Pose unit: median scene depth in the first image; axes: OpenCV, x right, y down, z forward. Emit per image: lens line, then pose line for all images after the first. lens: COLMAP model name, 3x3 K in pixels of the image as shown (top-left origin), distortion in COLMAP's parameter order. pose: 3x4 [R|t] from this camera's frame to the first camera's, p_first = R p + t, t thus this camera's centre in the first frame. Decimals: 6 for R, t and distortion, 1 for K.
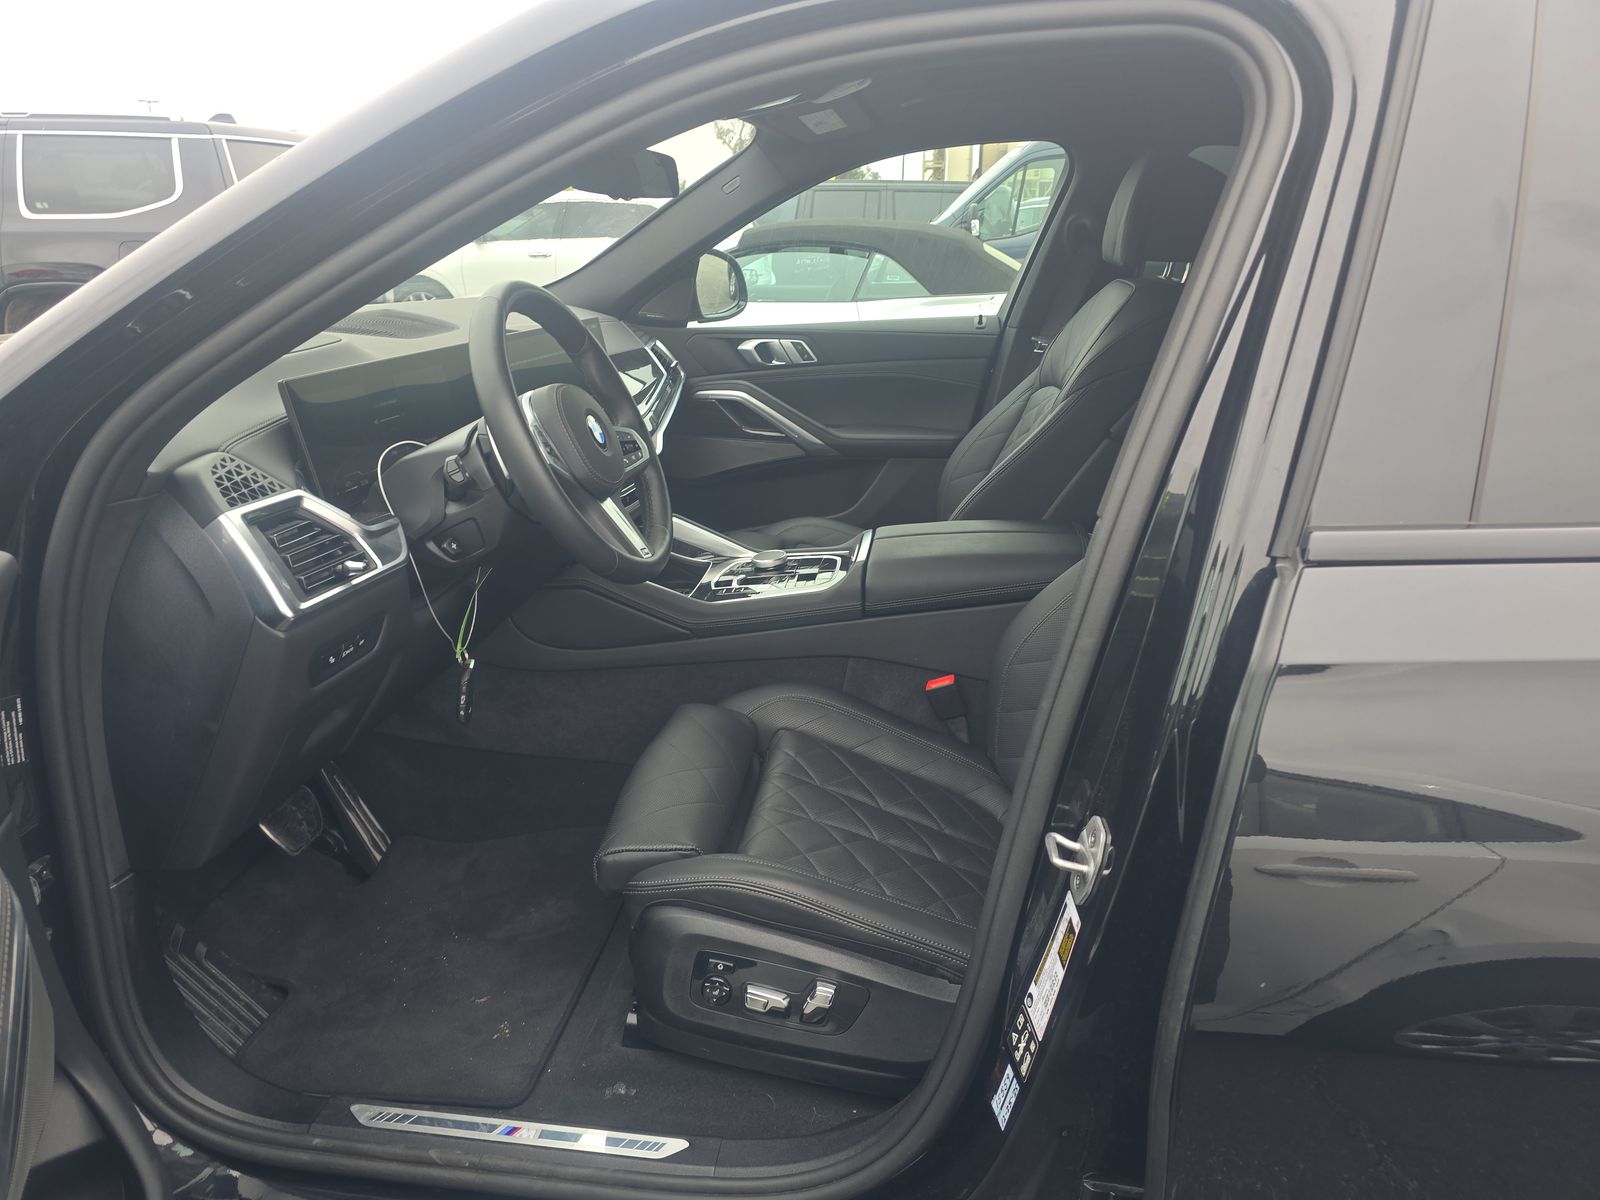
lens RADIAL K [[1171.6, 0, 800.0], [0, 1171.6, 600.0], [0, 0, 1]] dist [0.050411, -0.051988]
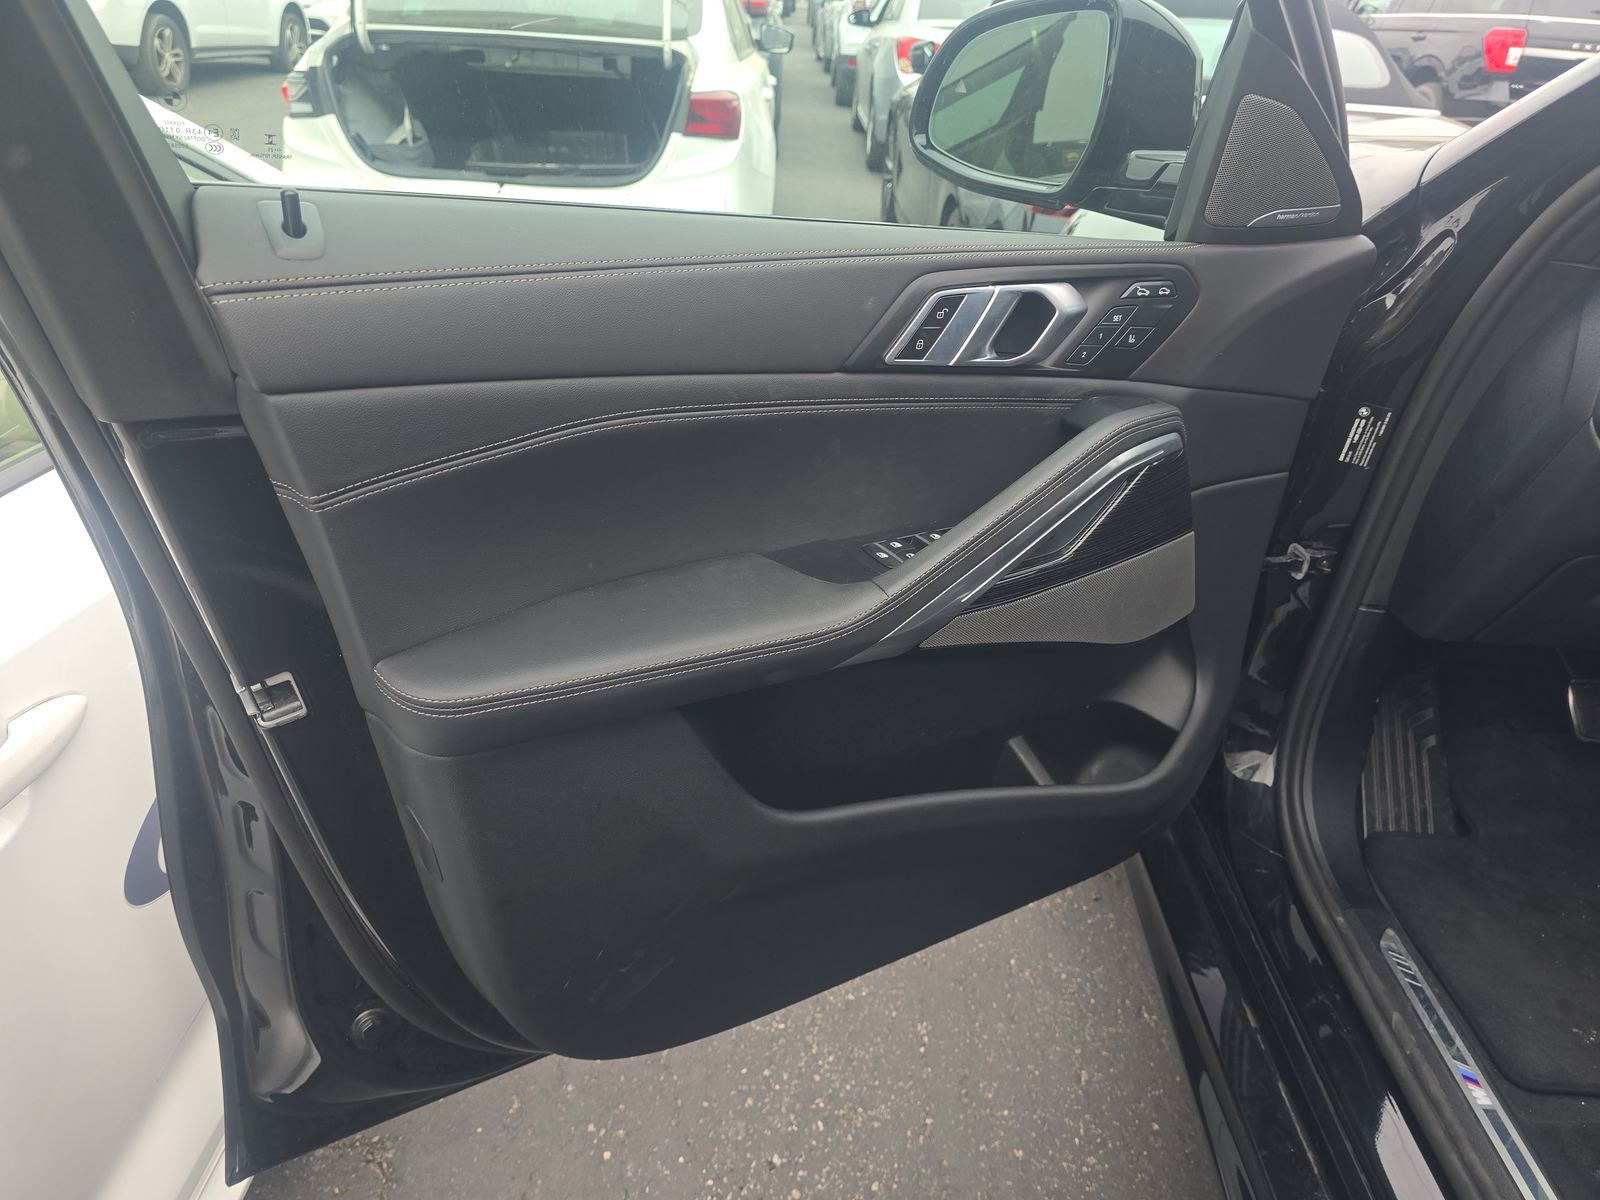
lens RADIAL K [[1171.6, 0, 800.0], [0, 1171.6, 600.0], [0, 0, 1]] dist [0.050411, -0.051988]
pose [[0.091721, 0.455920, -0.885282, 0.323546], [-0.400435, 0.830867, 0.386409, 0.016385], [0.911723, 0.319056, 0.258774, 0.211476]]
